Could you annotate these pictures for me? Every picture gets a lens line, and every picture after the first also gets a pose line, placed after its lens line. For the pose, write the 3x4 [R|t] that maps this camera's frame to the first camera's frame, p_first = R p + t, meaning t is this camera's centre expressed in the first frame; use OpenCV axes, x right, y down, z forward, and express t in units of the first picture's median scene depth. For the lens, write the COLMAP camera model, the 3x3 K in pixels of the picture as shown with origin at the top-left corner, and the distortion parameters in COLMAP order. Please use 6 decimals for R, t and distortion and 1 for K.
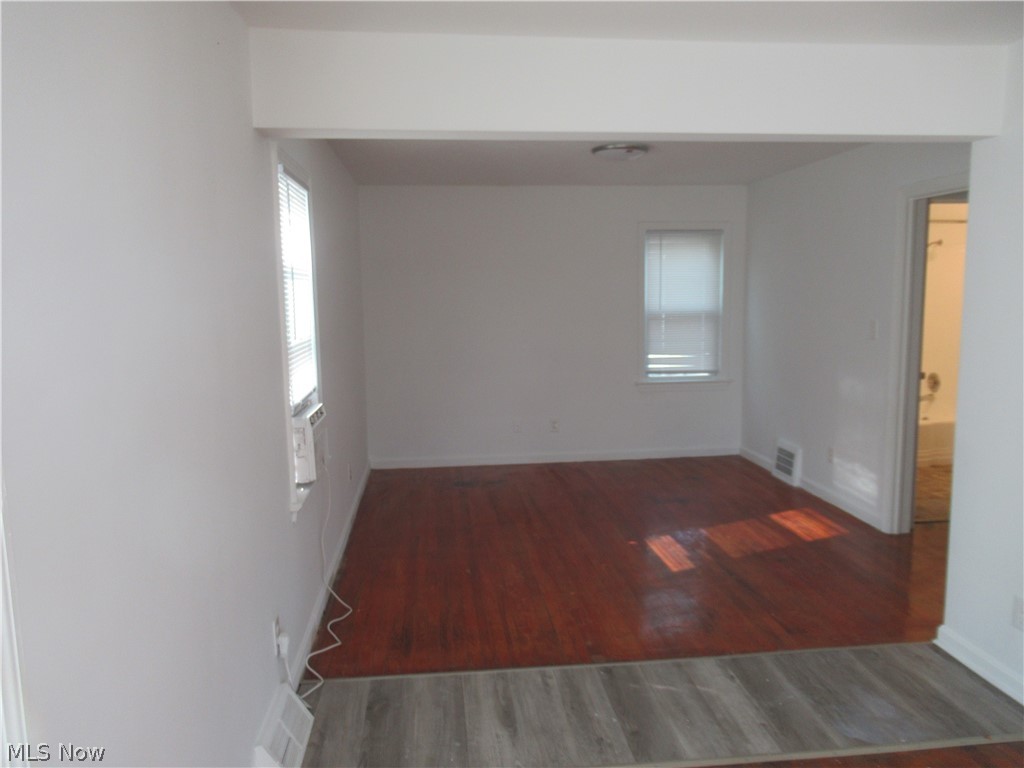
lens RADIAL K [[765.0, 0, 516.5], [0, 765.0, 383.1], [0, 0, 1]] dist [0.003458, 0.000900]
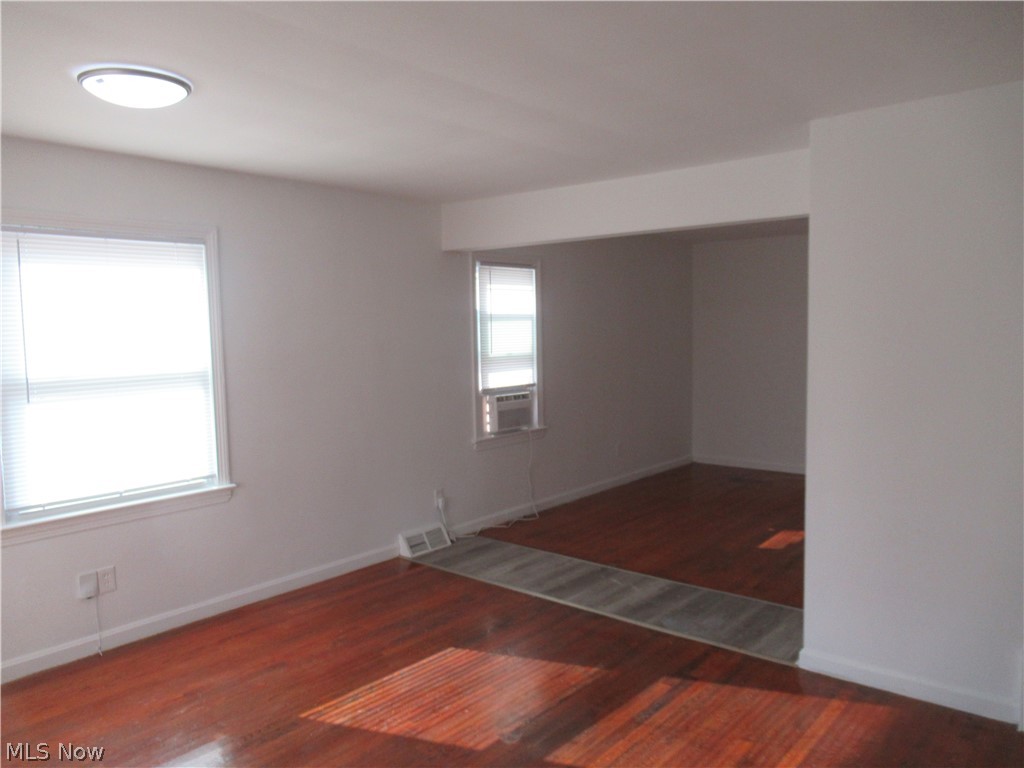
lens RADIAL K [[765.0, 0, 511.8], [0, 765.0, 385.5], [0, 0, 1]] dist [0.003458, 0.000900]
pose [[0.694808, 0.058132, -0.716842, 1.144761], [-0.079065, 0.996861, 0.004205, 0.008737], [0.714836, 0.053756, 0.697222, -0.264687]]
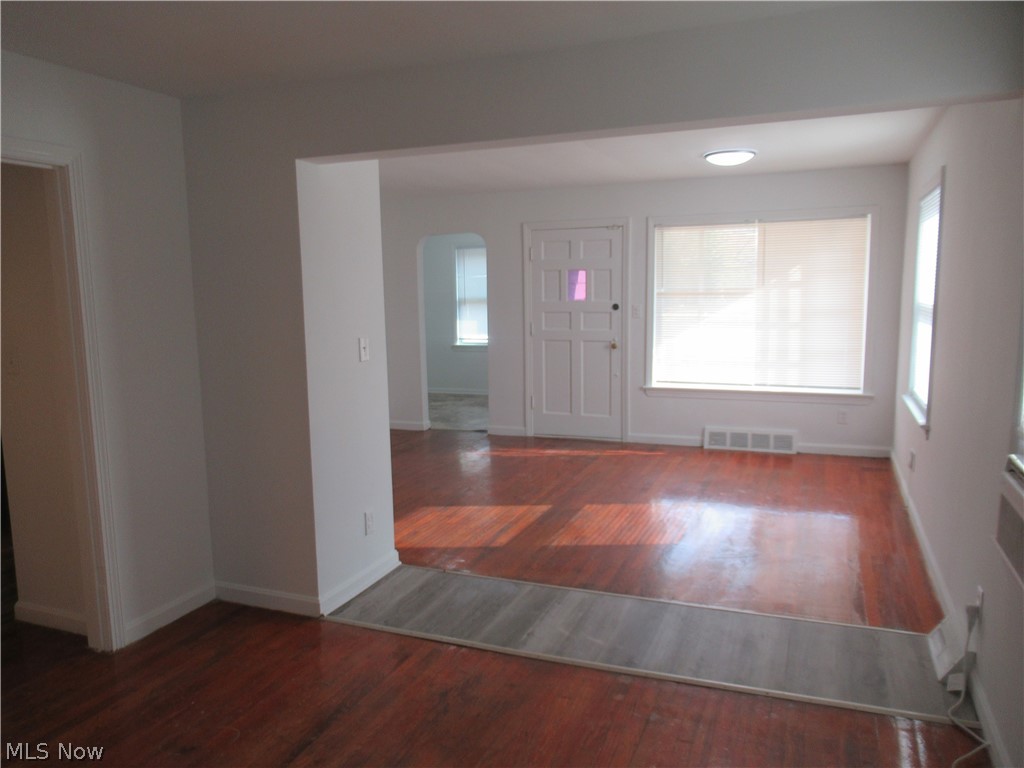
lens RADIAL K [[765.0, 0, 514.9], [0, 765.0, 383.4], [0, 0, 1]] dist [0.003458, 0.000900]
pose [[-0.880807, -0.032599, 0.472351, -0.219346], [0.085926, 0.970055, 0.227177, -0.229889], [-0.465613, 0.240686, -0.851631, 1.921595]]
